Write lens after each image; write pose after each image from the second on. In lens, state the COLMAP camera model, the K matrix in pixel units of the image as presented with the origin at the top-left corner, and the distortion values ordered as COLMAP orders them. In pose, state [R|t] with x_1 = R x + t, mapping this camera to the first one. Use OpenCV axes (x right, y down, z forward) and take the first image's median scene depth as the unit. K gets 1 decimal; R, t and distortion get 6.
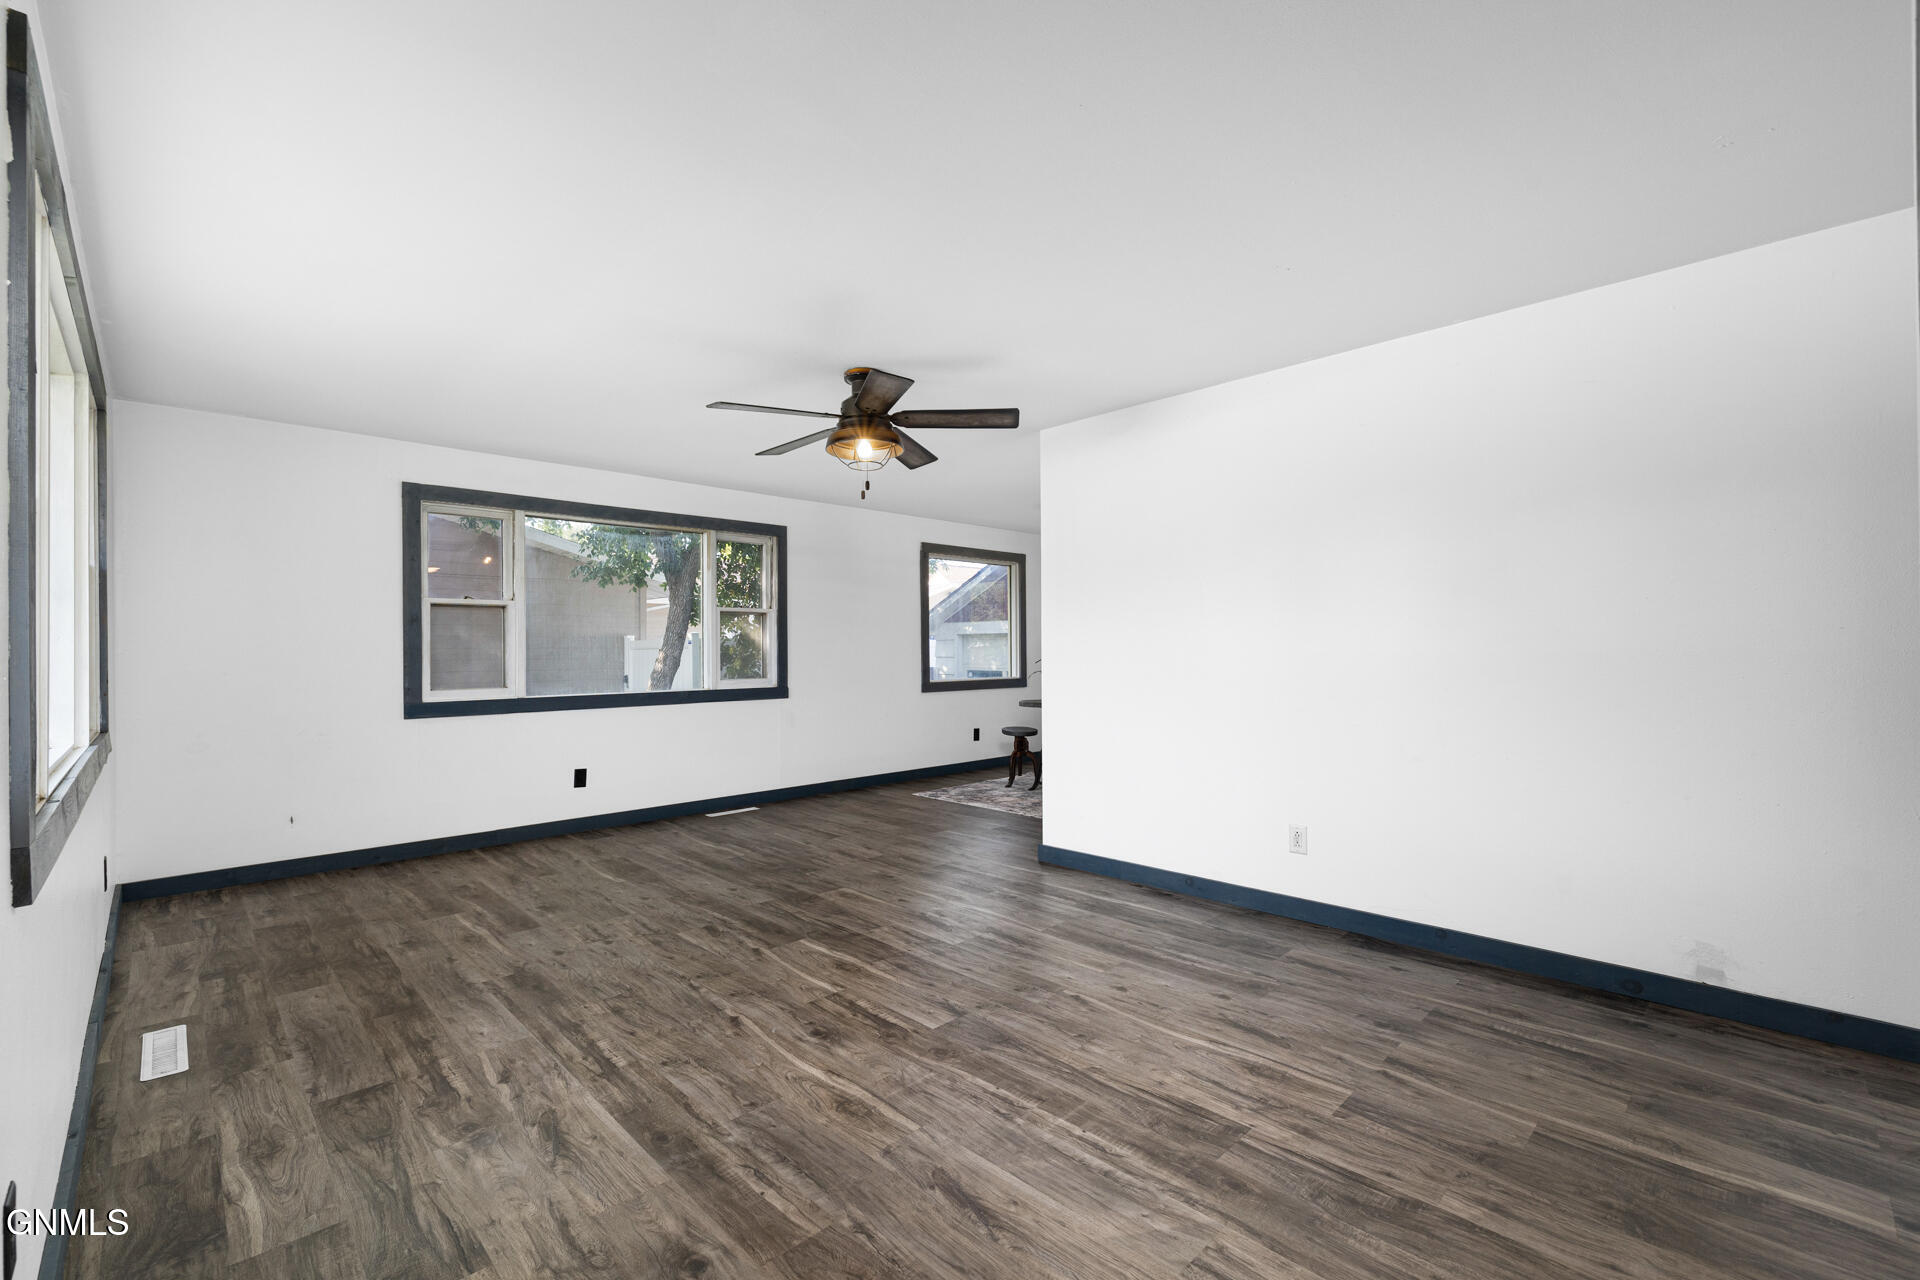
lens RADIAL K [[811.7, 0, 942.7], [0, 811.7, 639.2], [0, 0, 1]] dist [0.000764, -0.000614]
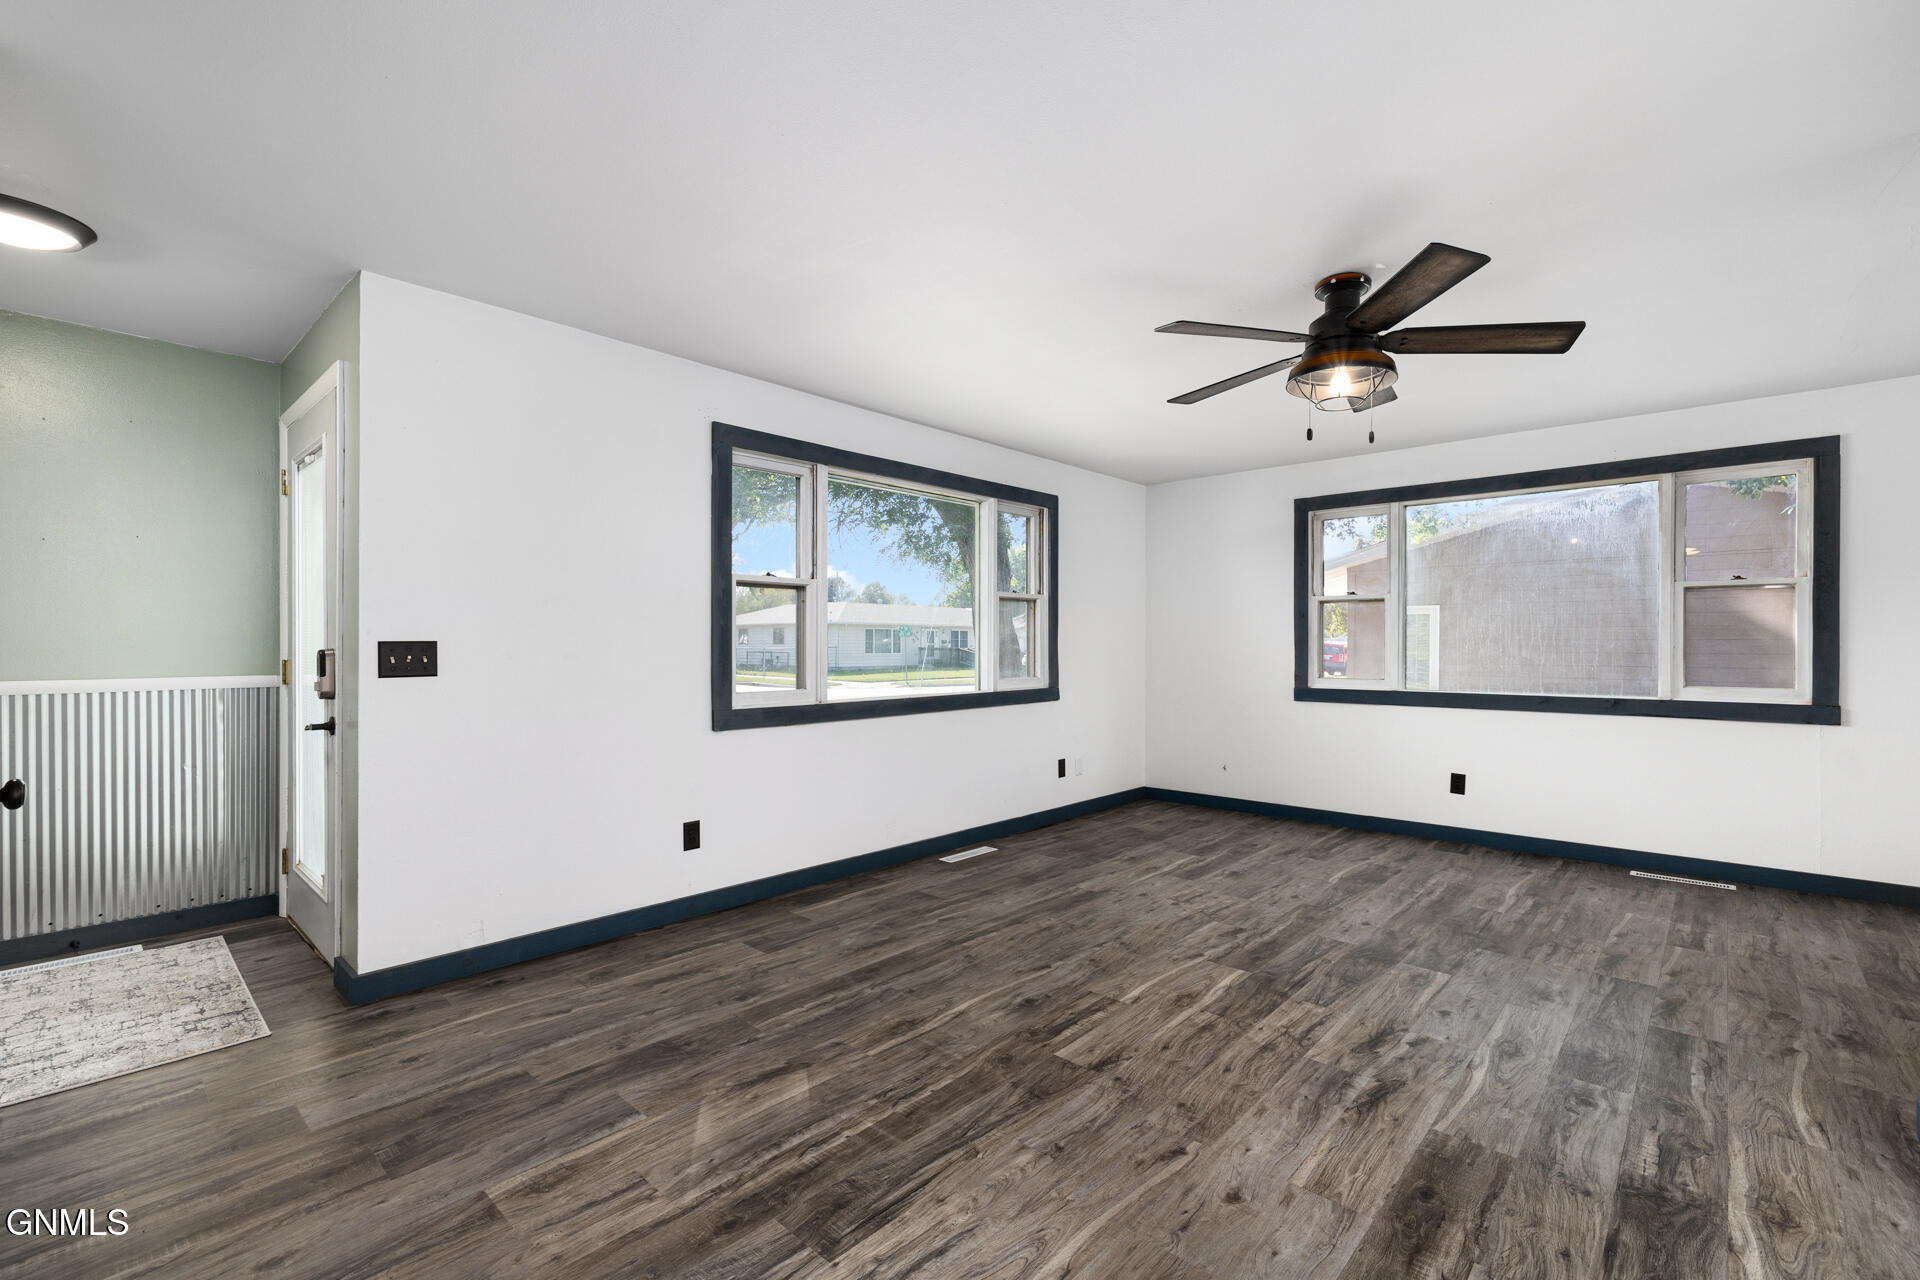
lens RADIAL K [[811.7, 0, 980.8], [0, 811.7, 658.8], [0, 0, 1]] dist [0.000764, -0.000614]
pose [[0.081970, 0.024027, -0.996345, 0.615639], [0.013816, 0.999586, 0.025241, -0.000263], [0.996539, -0.015835, 0.081604, 0.578024]]
